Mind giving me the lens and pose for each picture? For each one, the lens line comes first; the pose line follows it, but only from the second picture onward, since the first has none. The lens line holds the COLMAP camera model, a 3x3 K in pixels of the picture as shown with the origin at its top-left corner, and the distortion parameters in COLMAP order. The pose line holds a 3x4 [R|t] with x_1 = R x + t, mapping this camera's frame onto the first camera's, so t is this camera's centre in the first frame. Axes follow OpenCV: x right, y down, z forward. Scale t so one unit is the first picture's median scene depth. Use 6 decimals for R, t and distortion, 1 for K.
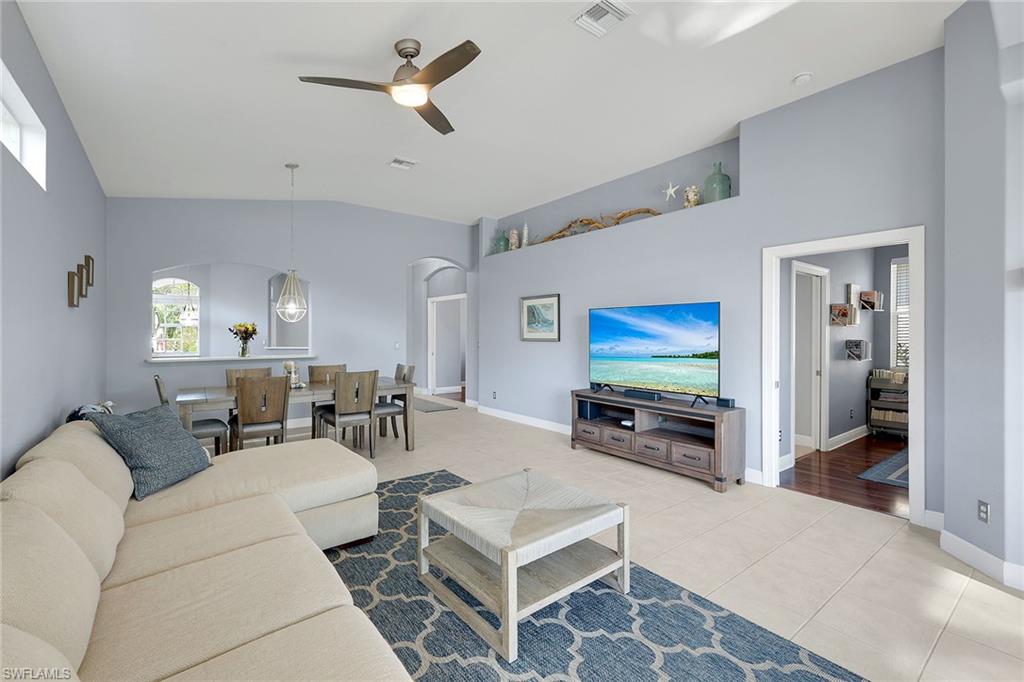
lens RADIAL K [[453.6, 0, 512.7], [0, 453.6, 334.1], [0, 0, 1]] dist [0.001503, -0.001491]
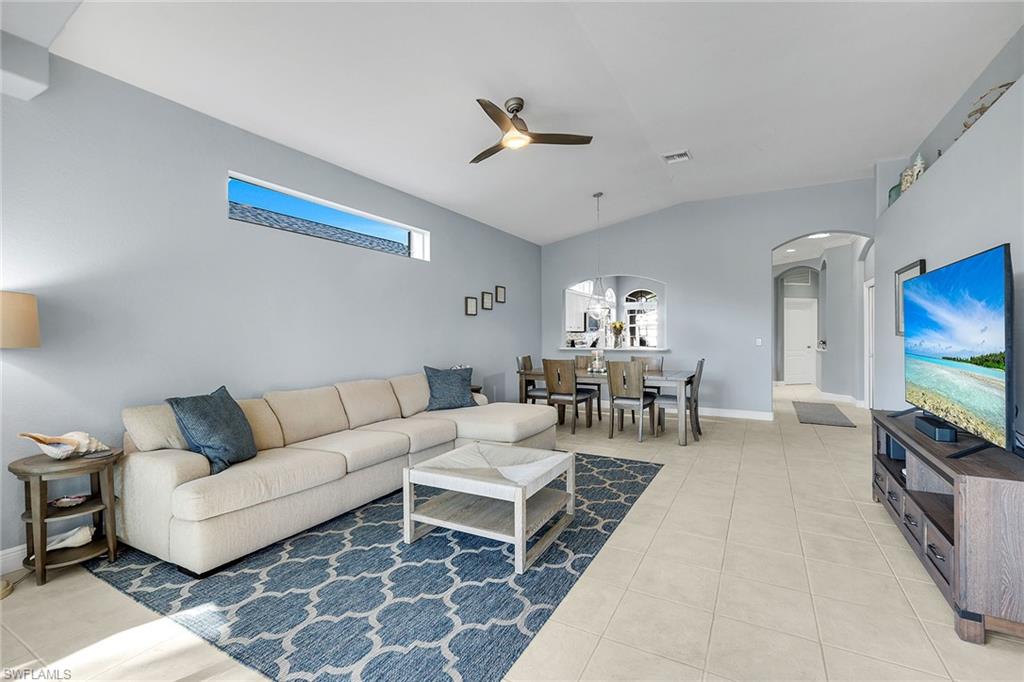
lens RADIAL K [[453.6, 0, 504.9], [0, 453.6, 337.2], [0, 0, 1]] dist [0.001503, -0.001491]
pose [[0.379001, 0.002436, -0.925393, 1.205852], [0.002184, 0.999991, 0.003527, 0.036181], [0.925394, -0.003358, 0.378992, 0.598068]]
